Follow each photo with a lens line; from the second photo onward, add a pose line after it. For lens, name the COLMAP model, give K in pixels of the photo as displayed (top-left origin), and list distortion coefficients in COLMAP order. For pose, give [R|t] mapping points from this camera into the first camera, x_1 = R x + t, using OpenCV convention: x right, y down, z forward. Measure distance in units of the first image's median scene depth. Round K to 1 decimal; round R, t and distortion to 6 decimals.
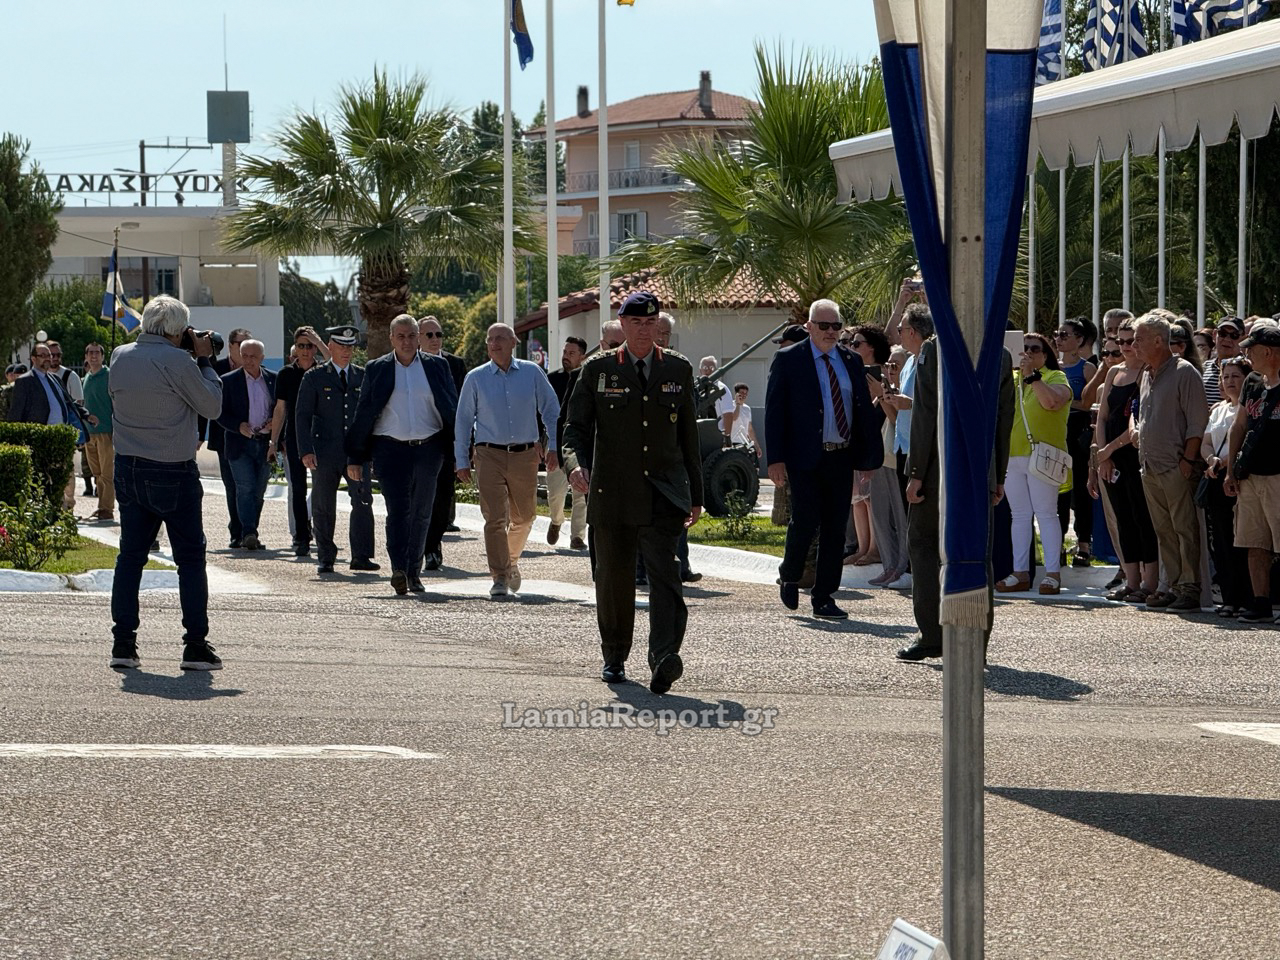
lens RADIAL K [[4468.5, 0, 637.8], [0, 4468.5, 477.8], [0, 0, 1]] dist [0.299374, 0.000000]
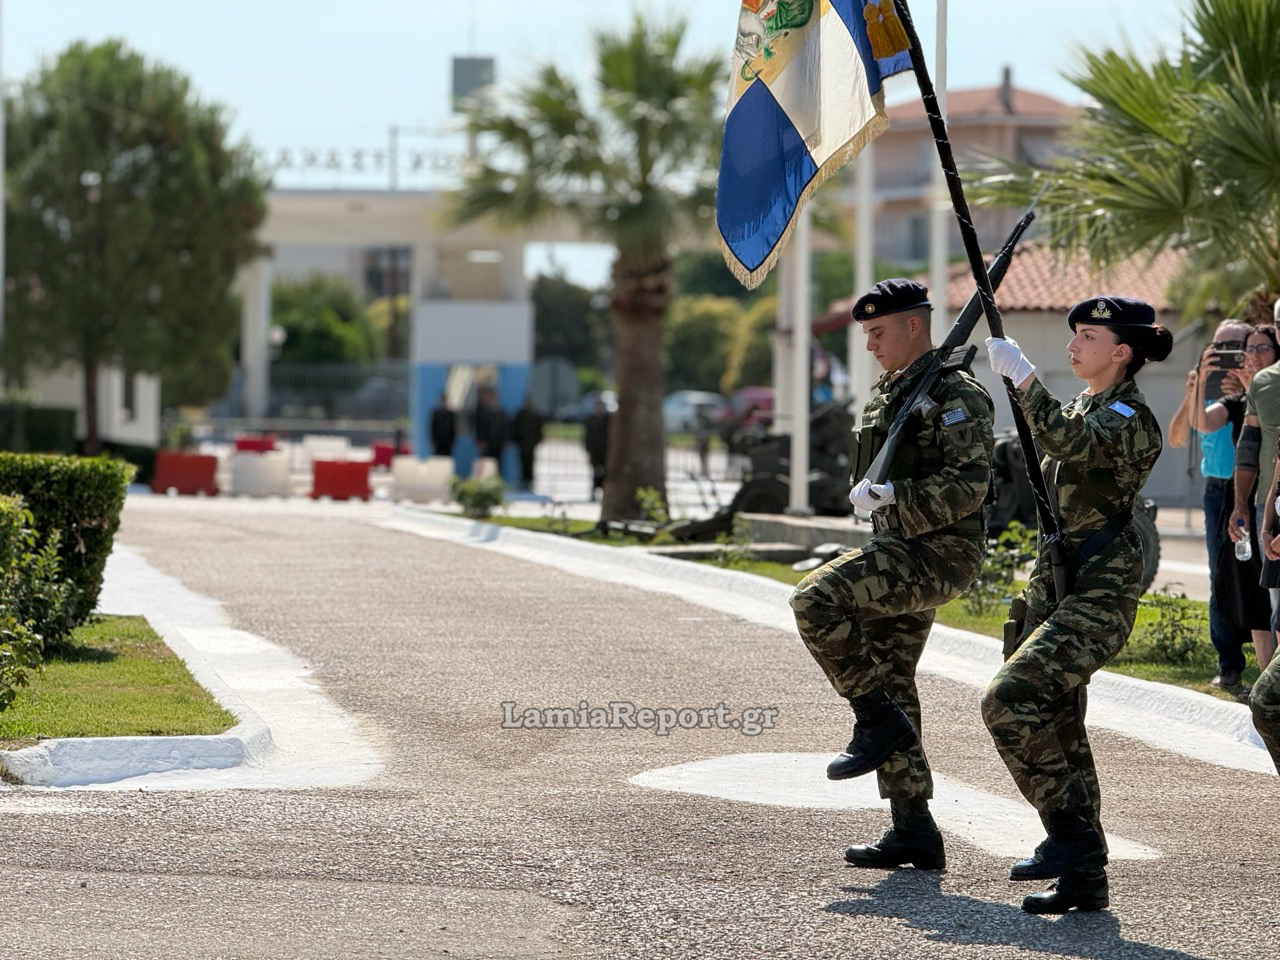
lens RADIAL K [[4468.5, 0, 640.3], [0, 4468.5, 477.7], [0, 0, 1]] dist [0.299374, 0.000000]
pose [[0.997949, 0.020650, -0.060586, -0.007985], [-0.020829, 0.999780, -0.002329, -0.005160], [0.060525, 0.003586, 0.998160, 0.208403]]
